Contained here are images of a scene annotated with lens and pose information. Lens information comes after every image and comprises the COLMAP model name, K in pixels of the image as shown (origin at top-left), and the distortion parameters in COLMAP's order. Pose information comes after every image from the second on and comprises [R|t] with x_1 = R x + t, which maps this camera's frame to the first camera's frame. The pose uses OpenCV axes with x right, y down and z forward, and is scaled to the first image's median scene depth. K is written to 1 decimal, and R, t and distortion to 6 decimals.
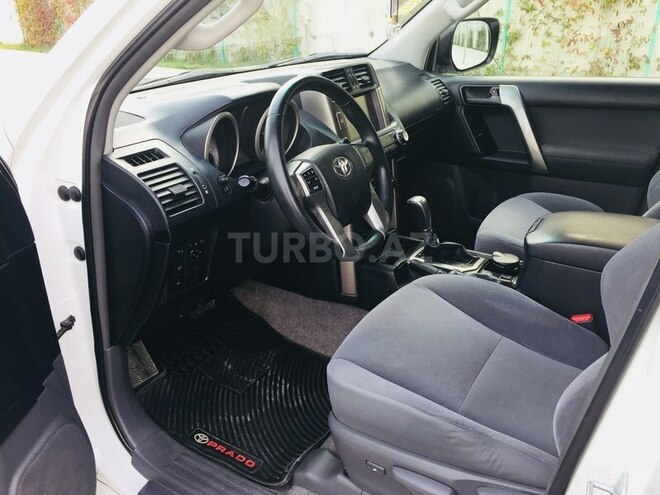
lens RADIAL K [[568.0, 0, 331.0], [0, 568.0, 249.2], [0, 0, 1]] dist [0.056187, -0.067603]
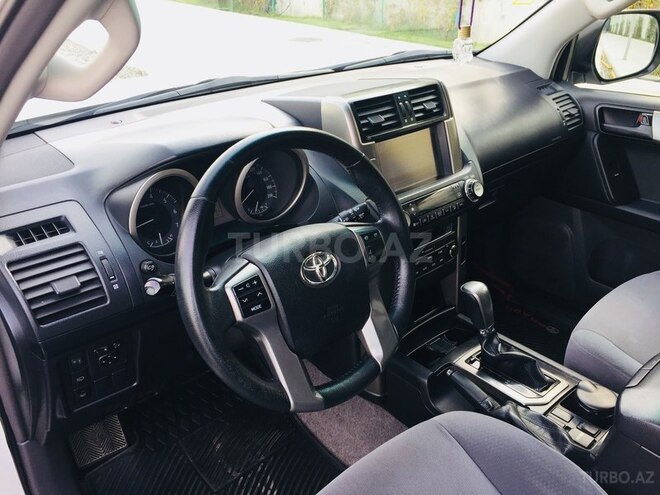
lens RADIAL K [[568.0, 0, 330.3], [0, 568.0, 246.4], [0, 0, 1]] dist [0.056187, -0.067603]
pose [[0.958289, 0.138974, -0.249738, 0.142820], [-0.122987, 0.989291, 0.078599, -0.163563], [0.257987, -0.044606, 0.965118, 0.262670]]
